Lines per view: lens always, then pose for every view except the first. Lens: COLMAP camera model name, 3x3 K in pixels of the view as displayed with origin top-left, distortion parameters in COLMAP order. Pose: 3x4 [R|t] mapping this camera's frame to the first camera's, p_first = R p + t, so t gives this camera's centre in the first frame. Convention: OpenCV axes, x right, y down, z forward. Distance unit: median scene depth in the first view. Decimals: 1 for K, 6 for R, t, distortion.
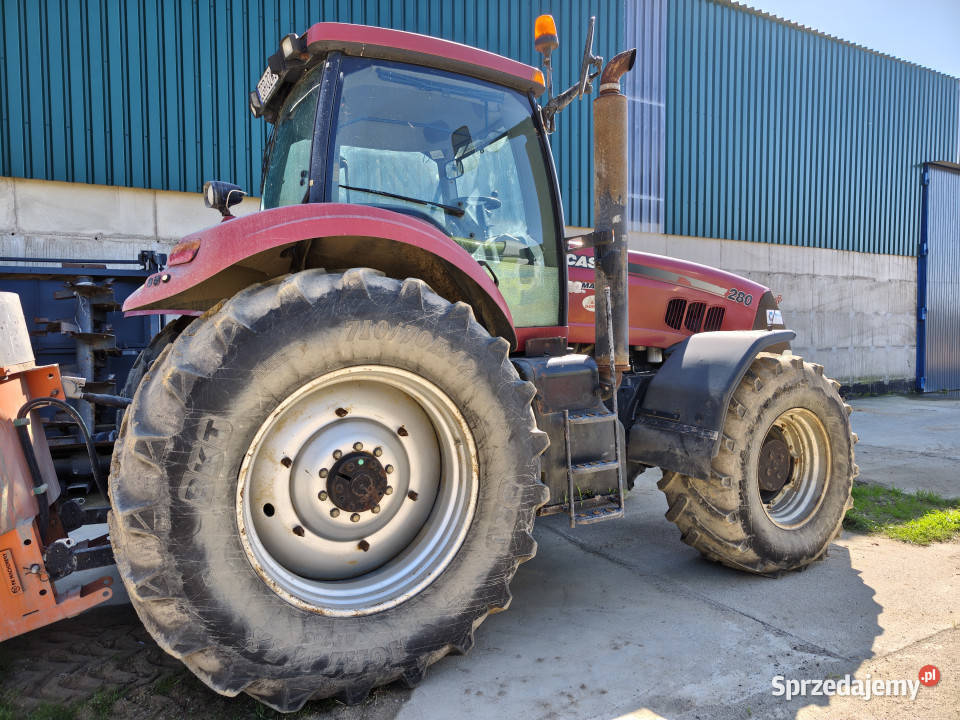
lens RADIAL K [[643.6, 0, 480.0], [0, 643.6, 360.0], [0, 0, 1]] dist [0.055434, -0.071503]
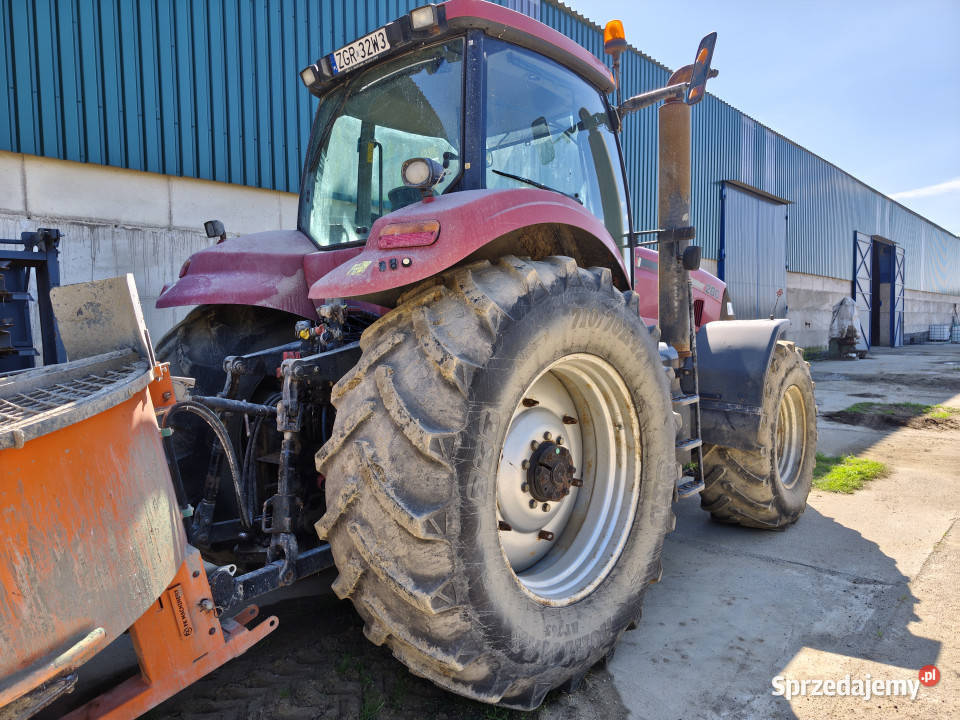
lens RADIAL K [[637.8, 0, 485.0], [0, 637.8, 361.0], [0, 0, 1]] dist [0.077533, -0.114633]
pose [[0.948058, -0.023349, 0.317240, -0.587828], [0.019927, 0.999703, 0.014027, 0.003054], [-0.317473, -0.006976, 0.948242, 0.096514]]
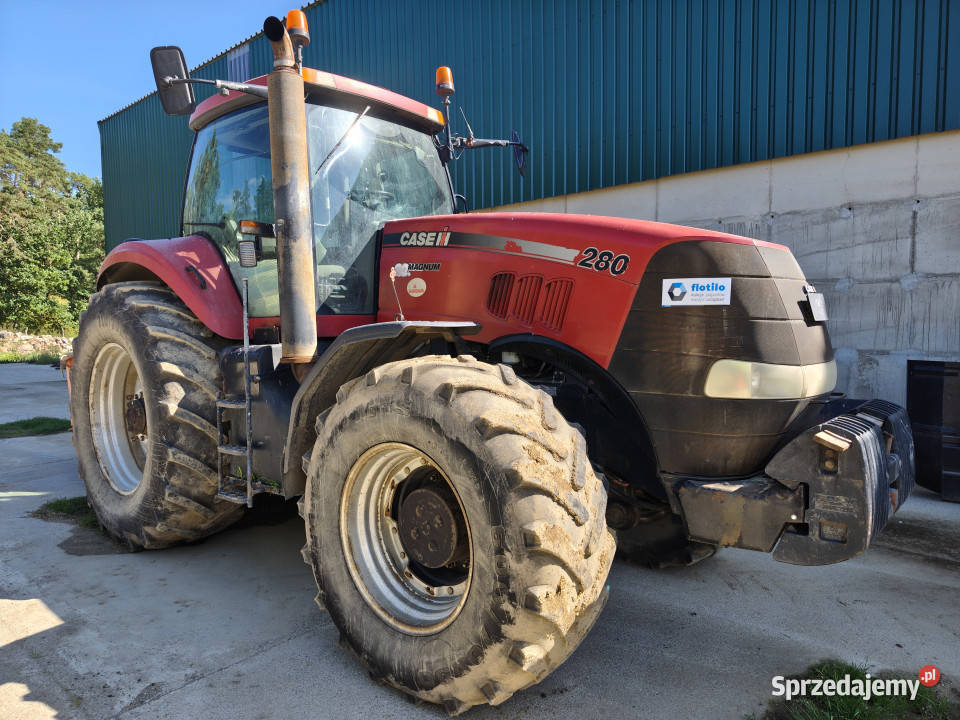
lens RADIAL K [[637.8, 0, 485.0], [0, 637.8, 361.0], [0, 0, 1]] dist [0.077533, -0.114633]
pose [[0.349867, 0.069236, -0.934237, 1.581192], [-0.029768, 0.997583, 0.062782, -0.071291], [0.936326, 0.005845, 0.351083, 1.229006]]
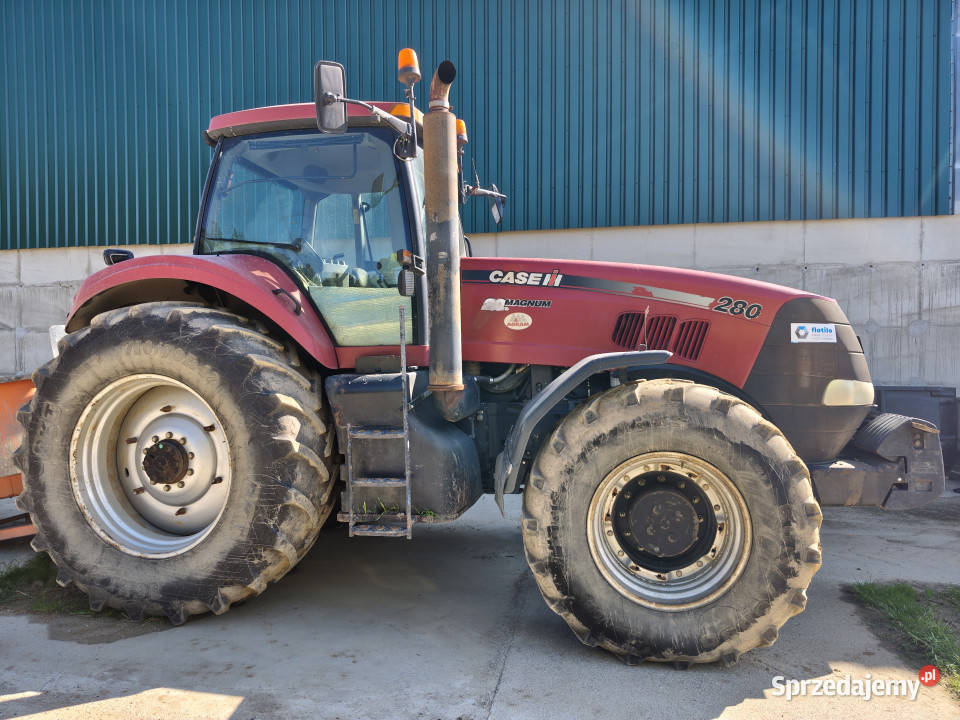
lens RADIAL K [[643.6, 0, 480.0], [0, 643.6, 360.0], [0, 0, 1]] dist [0.055434, -0.071503]
pose [[0.766017, 0.017960, -0.642569, 1.160455], [-0.034254, 0.999330, -0.012903, -0.025294], [0.641907, 0.031895, 0.766119, 0.377098]]
